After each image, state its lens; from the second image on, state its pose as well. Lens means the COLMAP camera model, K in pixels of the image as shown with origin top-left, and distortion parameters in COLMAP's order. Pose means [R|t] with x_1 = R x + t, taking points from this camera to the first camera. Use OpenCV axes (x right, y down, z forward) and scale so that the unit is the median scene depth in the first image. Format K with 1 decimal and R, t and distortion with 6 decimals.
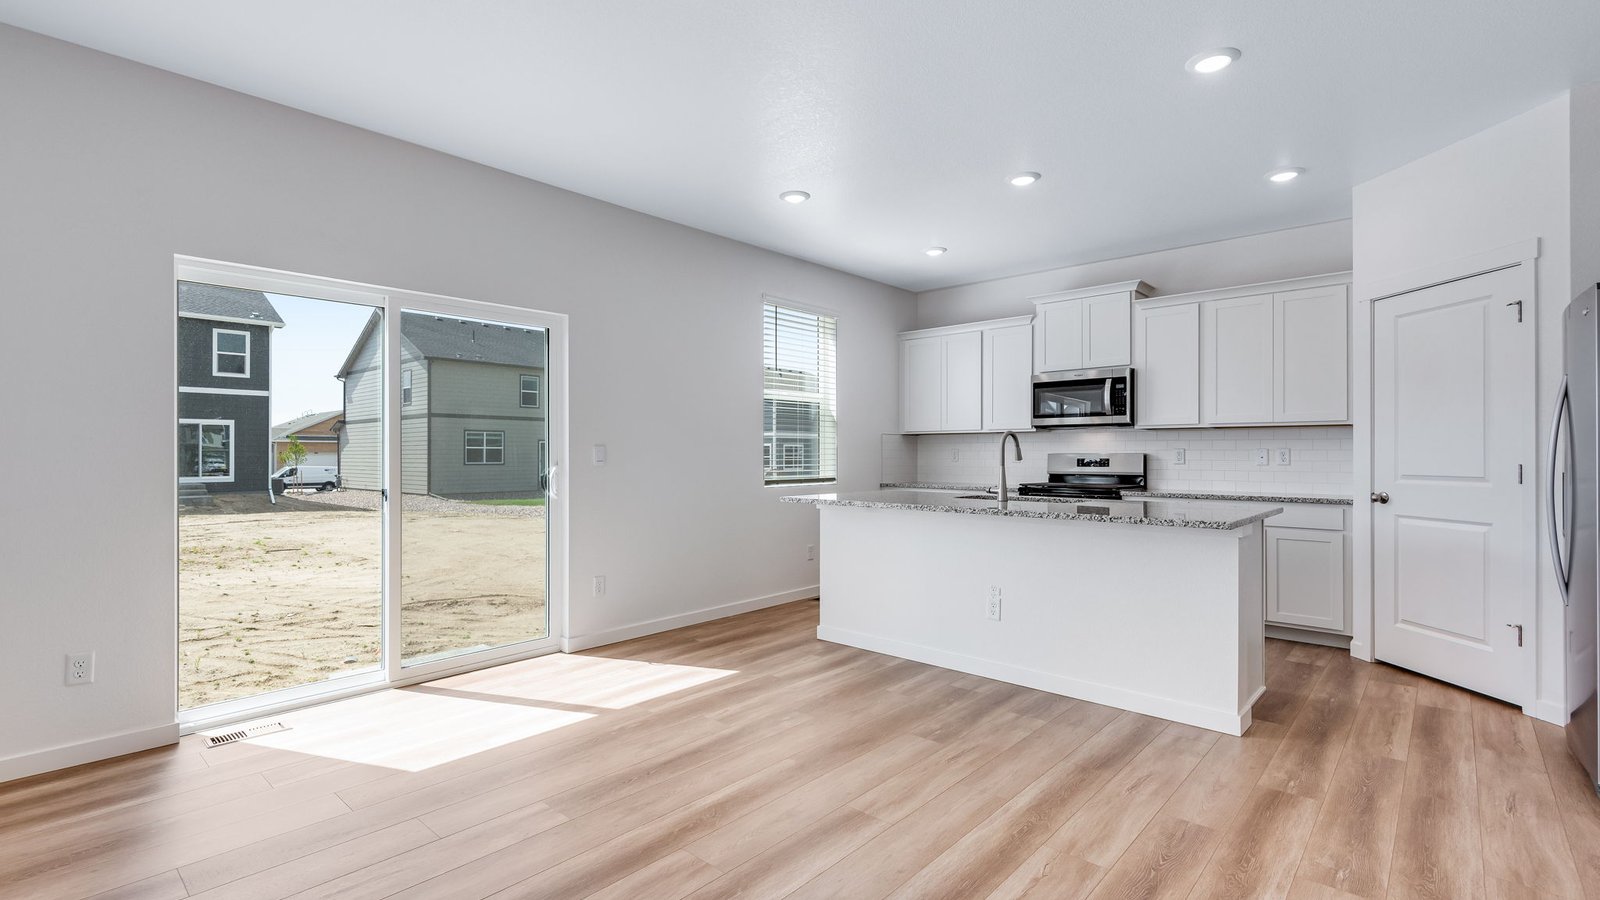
lens RADIAL K [[724.1, 0, 786.1], [0, 724.1, 453.5], [0, 0, 1]] dist [0.020227, -0.012104]
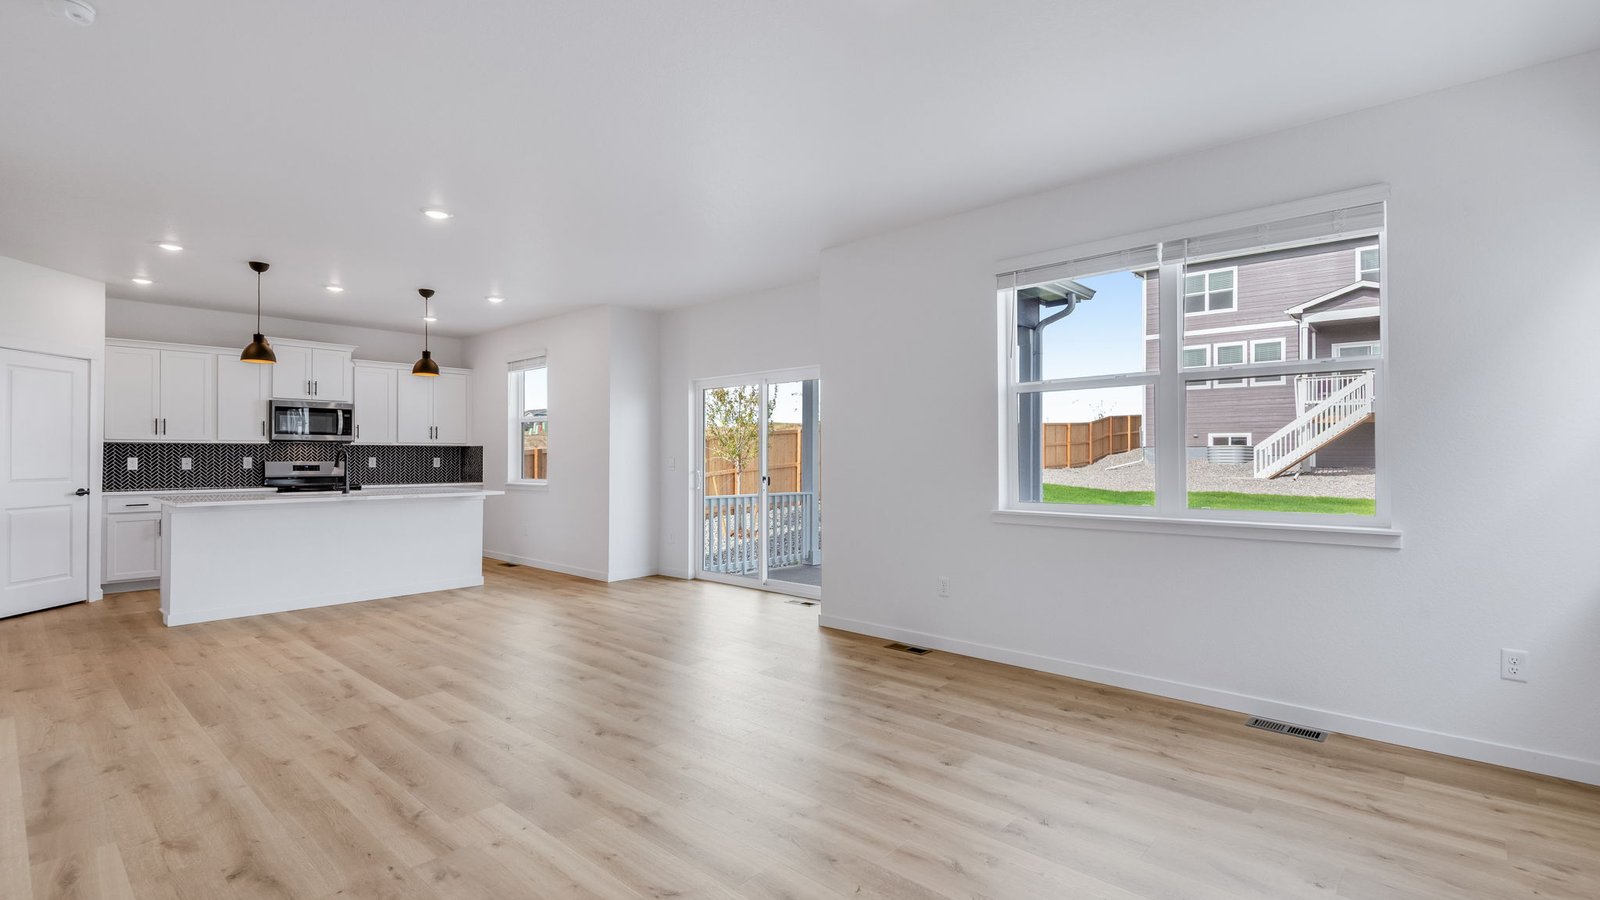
lens RADIAL K [[724.1, 0, 789.5], [0, 724.1, 449.6], [0, 0, 1]] dist [0.020227, -0.012104]
pose [[-0.020272, 0.012099, 0.999721, -1.149686], [0.003161, 0.999923, -0.012037, -0.003593], [-0.999790, 0.002916, -0.020308, 0.148415]]
